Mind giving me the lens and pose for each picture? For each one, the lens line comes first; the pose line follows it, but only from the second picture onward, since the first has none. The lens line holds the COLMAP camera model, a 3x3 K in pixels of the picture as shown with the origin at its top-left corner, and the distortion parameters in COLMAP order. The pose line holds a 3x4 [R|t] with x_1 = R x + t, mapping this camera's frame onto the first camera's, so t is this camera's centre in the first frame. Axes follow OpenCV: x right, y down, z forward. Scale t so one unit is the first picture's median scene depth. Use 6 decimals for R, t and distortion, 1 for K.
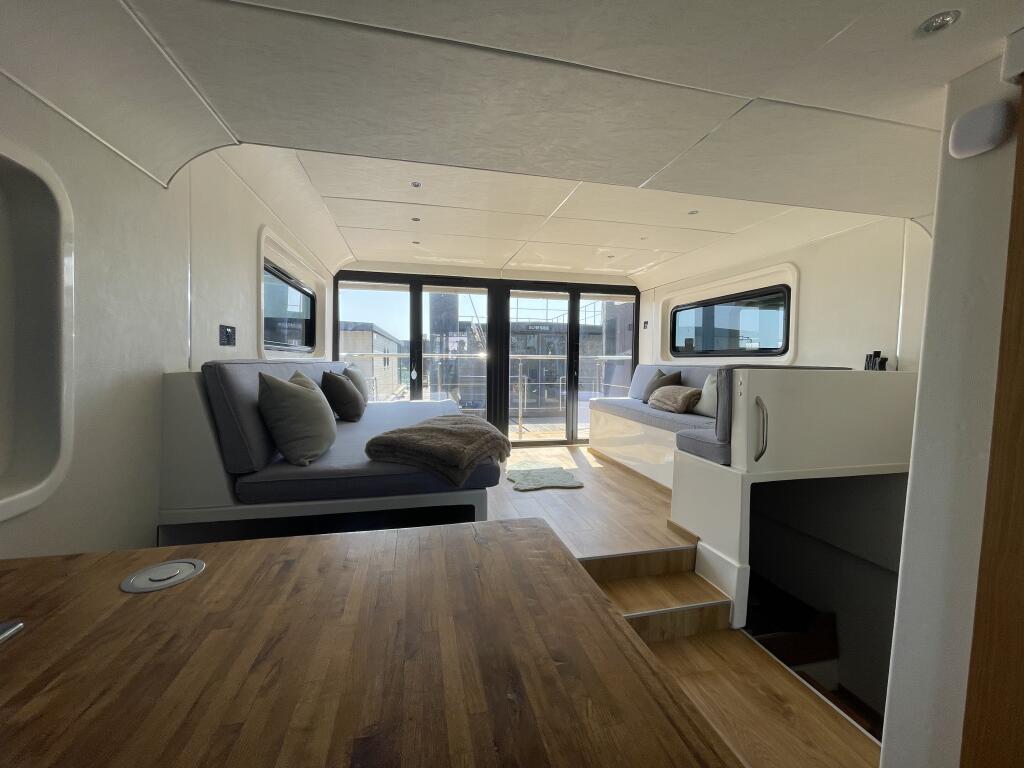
lens RADIAL K [[409.3, 0, 511.5], [0, 409.3, 382.3], [0, 0, 1]] dist [-0.002836, -0.000573]
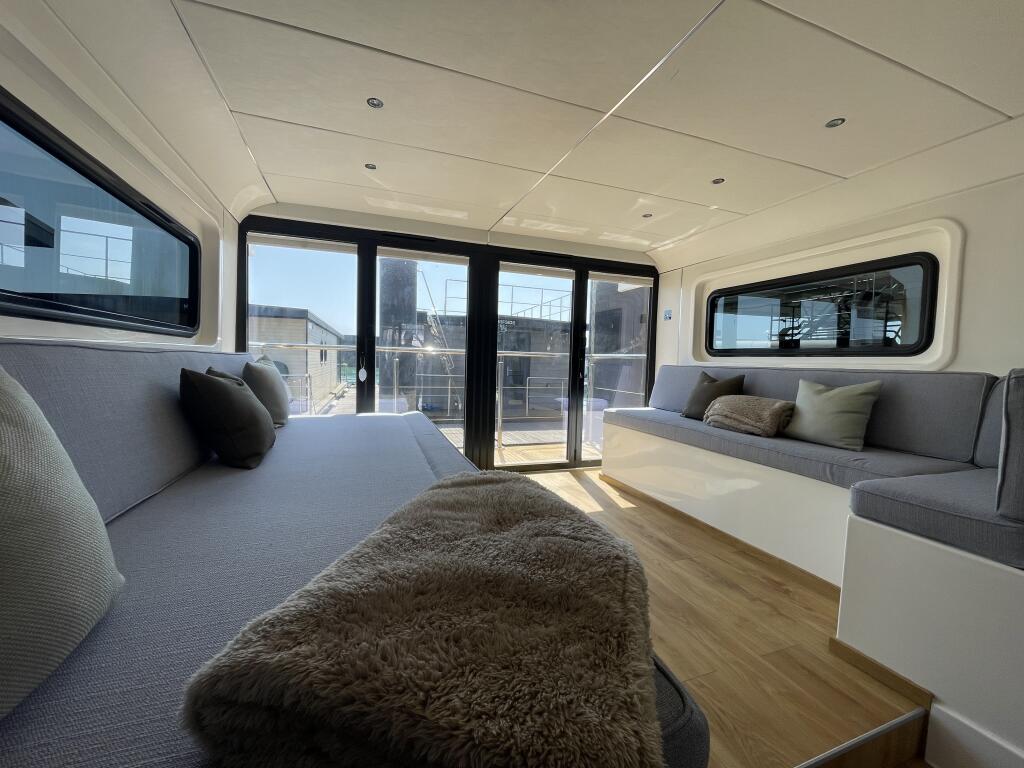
lens RADIAL K [[409.3, 0, 512.8], [0, 409.3, 378.0], [0, 0, 1]] dist [-0.002836, -0.000573]
pose [[0.990882, 0.011942, 0.134206, -0.078610], [-0.011000, 0.999909, -0.007757, -0.009936], [-0.134286, 0.006210, 0.990923, 0.279155]]
